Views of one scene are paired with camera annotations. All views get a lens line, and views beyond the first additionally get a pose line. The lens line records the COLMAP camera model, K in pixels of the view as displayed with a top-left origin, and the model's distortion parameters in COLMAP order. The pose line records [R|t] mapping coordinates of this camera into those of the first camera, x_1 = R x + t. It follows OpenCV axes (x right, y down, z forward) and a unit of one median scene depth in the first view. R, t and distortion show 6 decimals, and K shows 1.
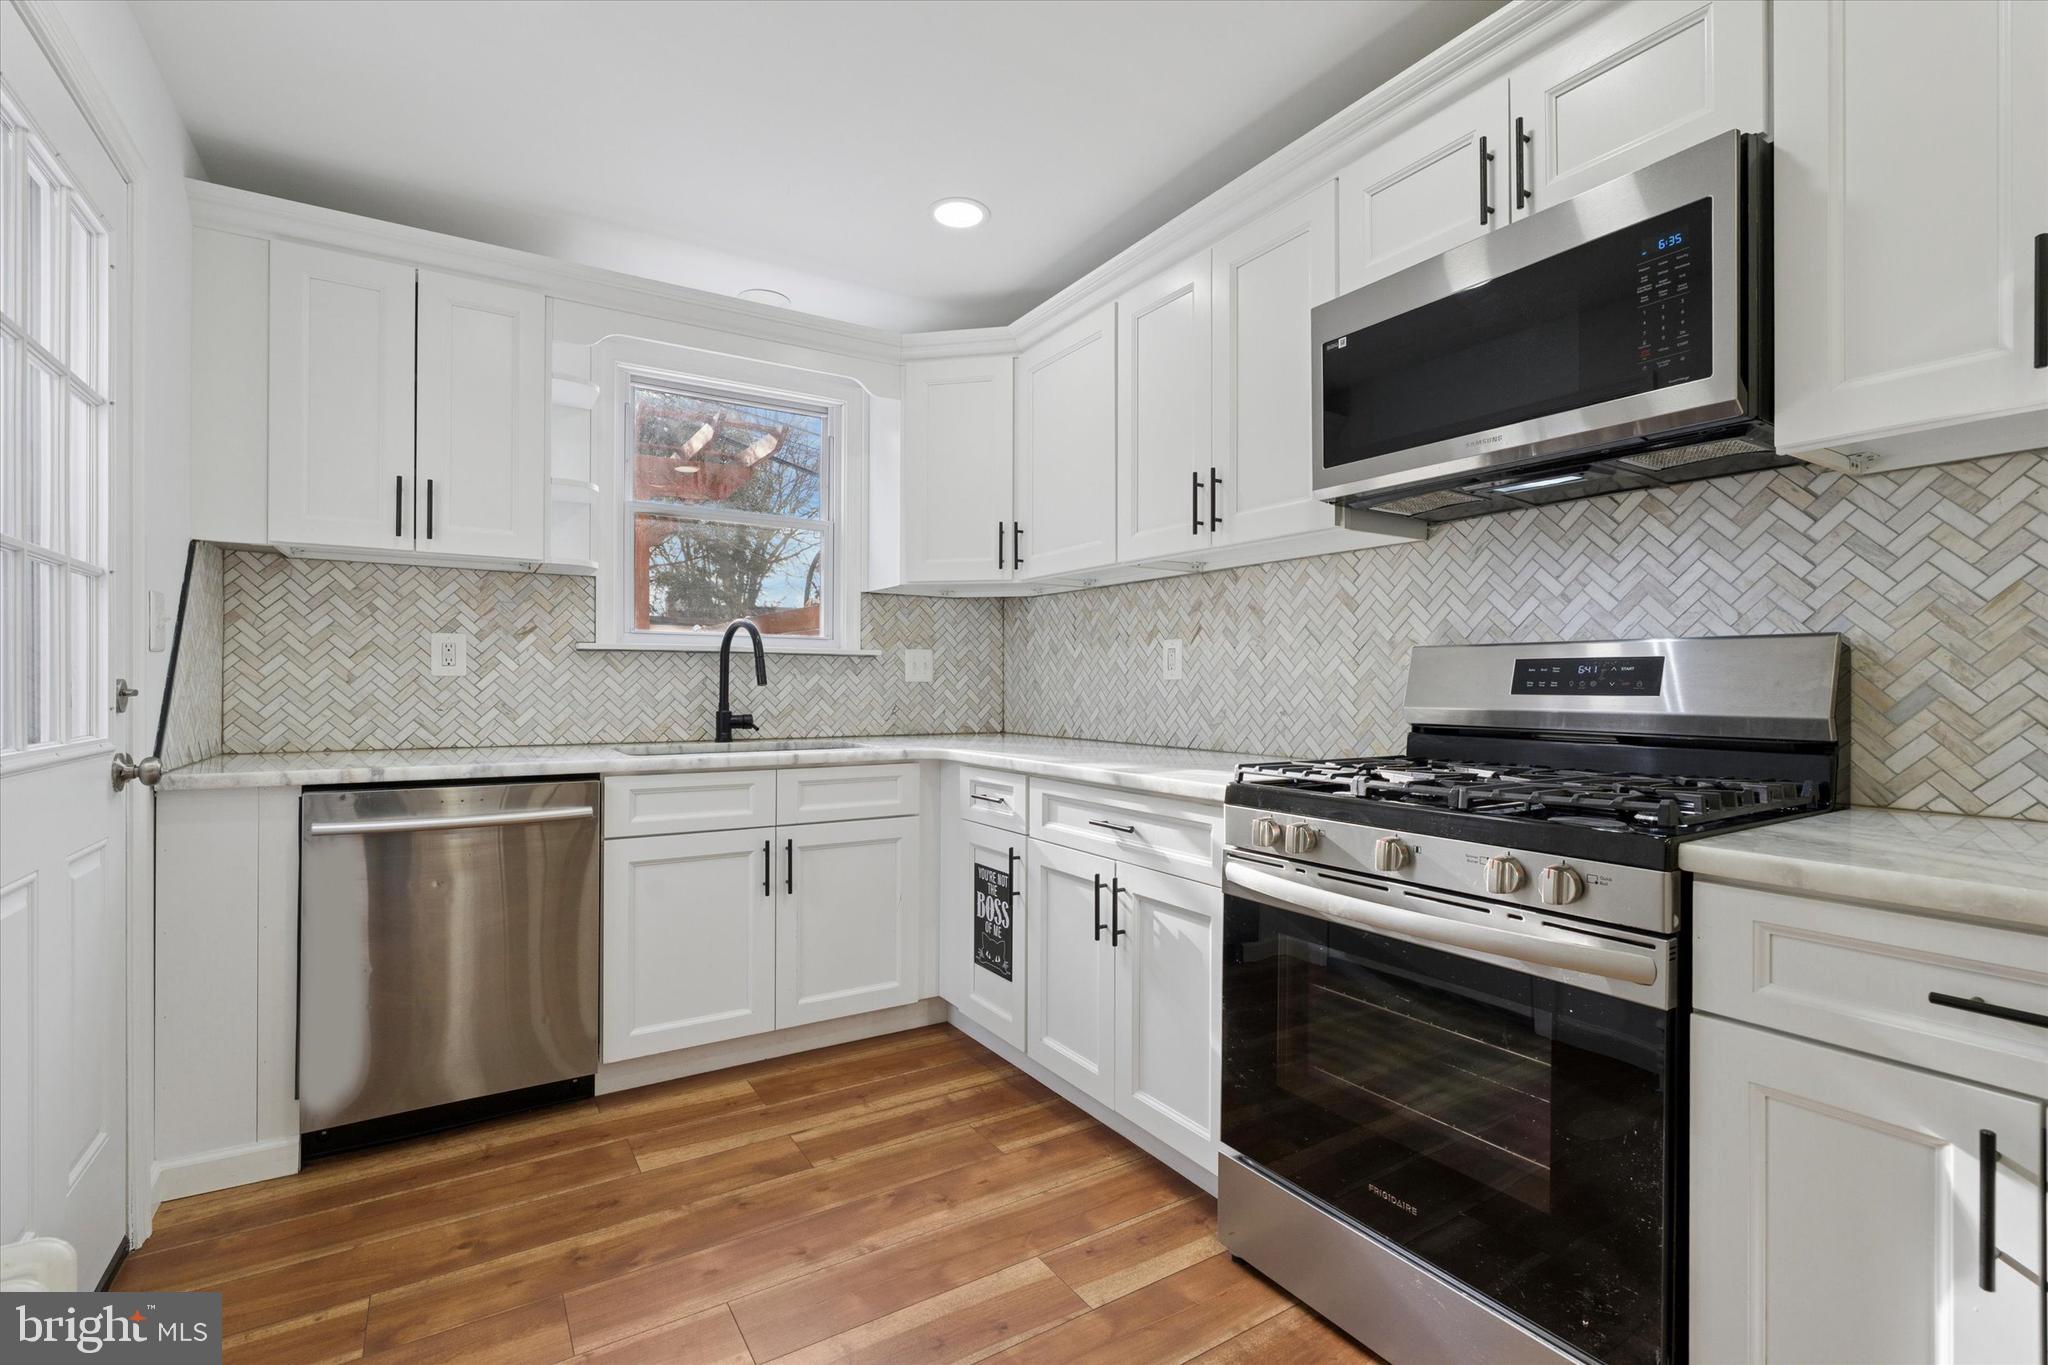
lens RADIAL K [[914.9, 0, 1024.8], [0, 914.9, 687.9], [0, 0, 1]] dist [0.005773, 0.000828]
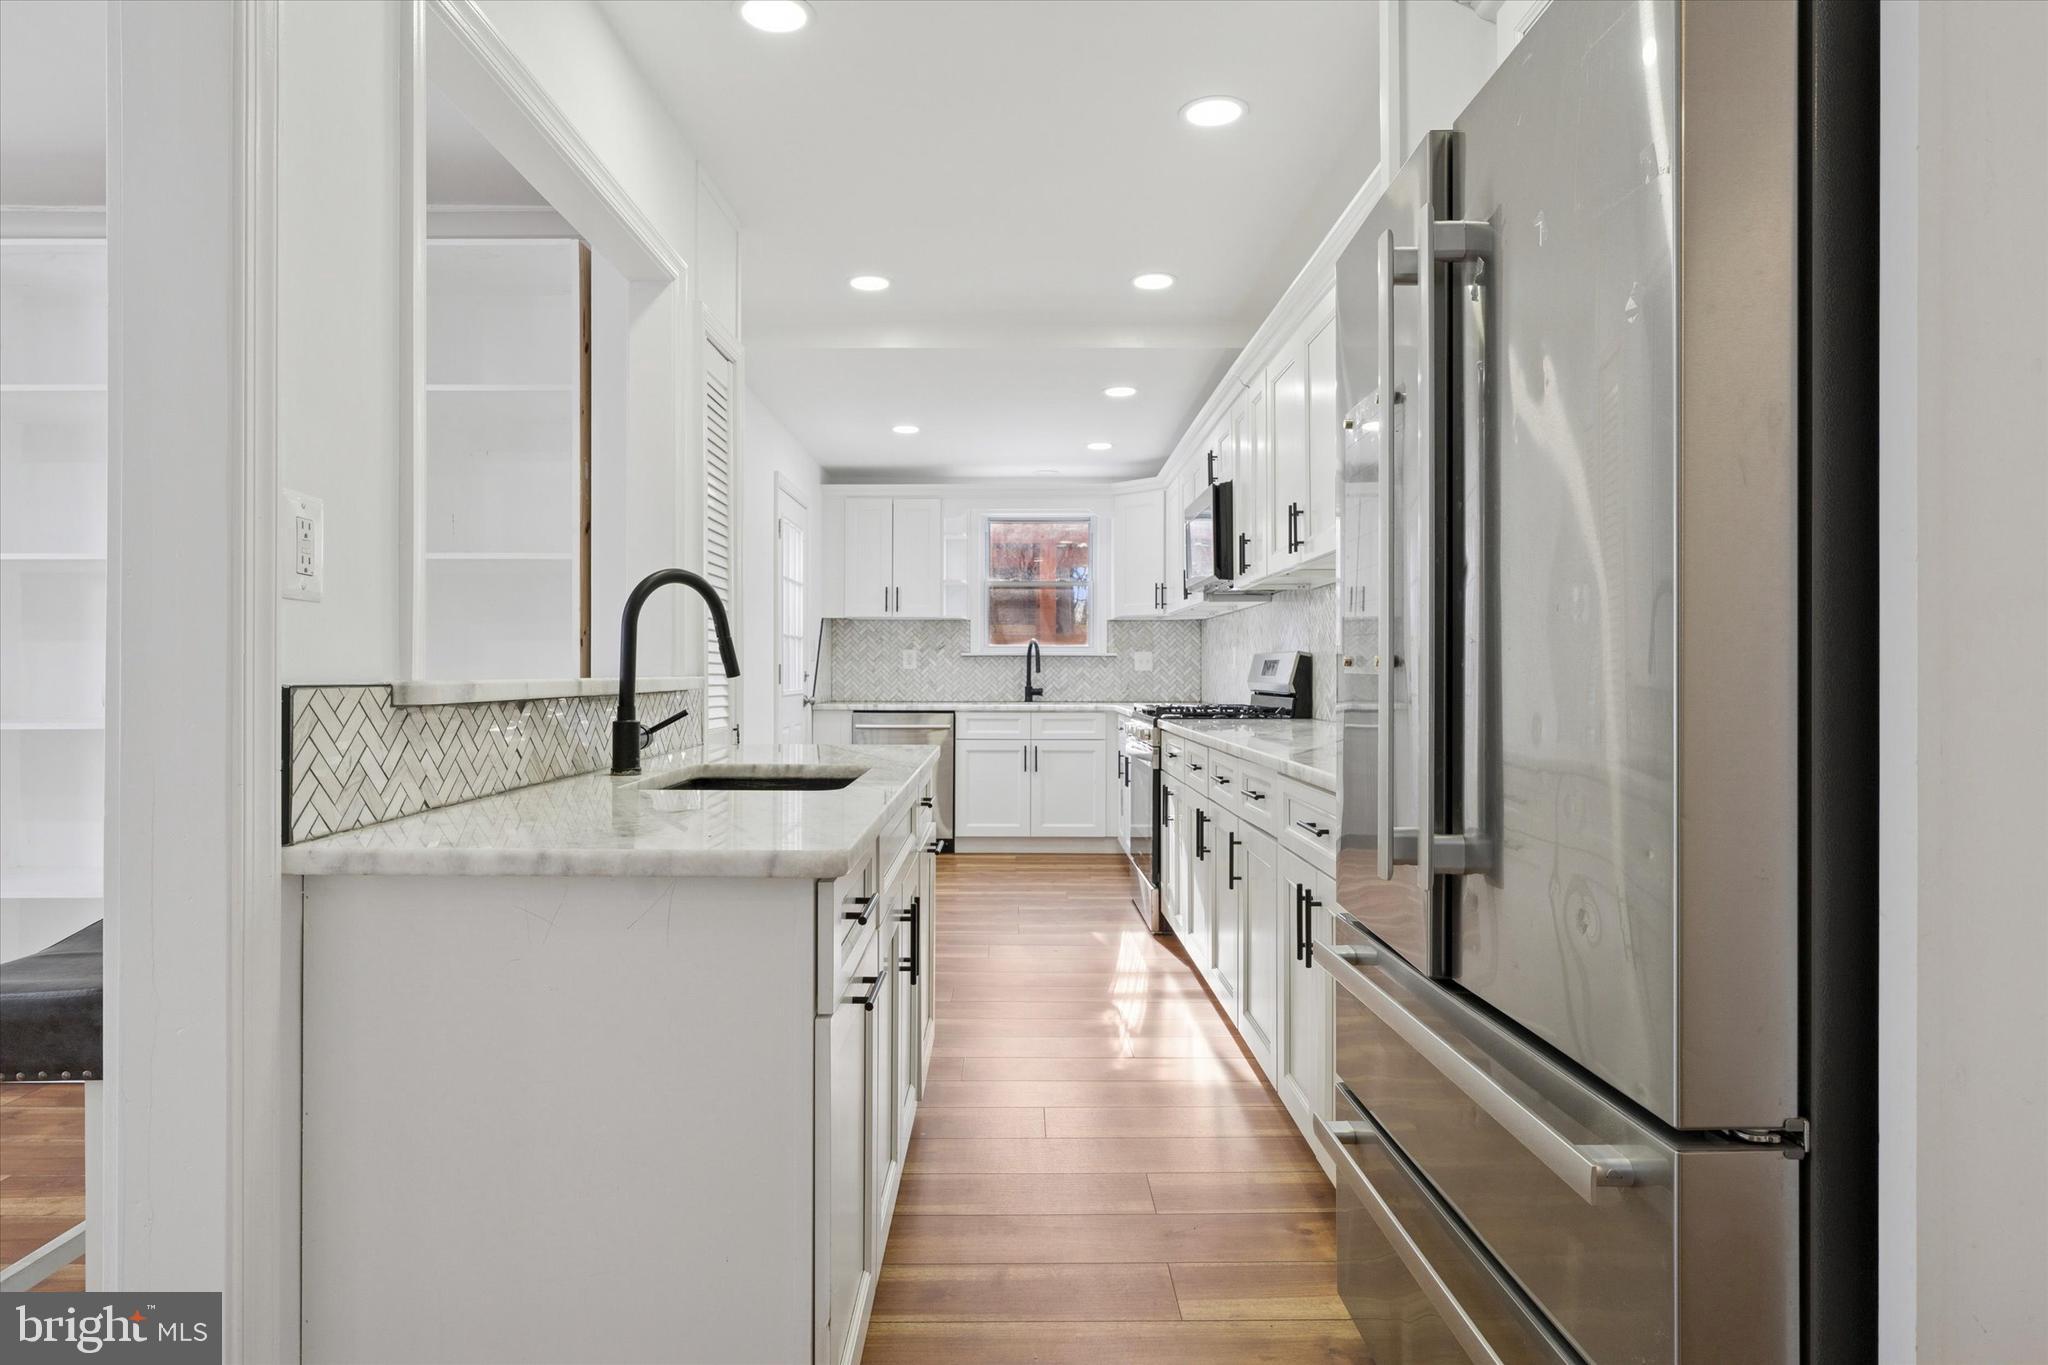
lens RADIAL K [[934.0, 0, 1017.8], [0, 934.0, 669.9], [0, 0, 1]] dist [-0.002441, -0.000158]
pose [[0.859826, -0.003075, -0.510578, 0.763096], [-0.000435, 0.999977, -0.006754, 0.004586], [0.510587, 0.006030, 0.859805, -0.822777]]
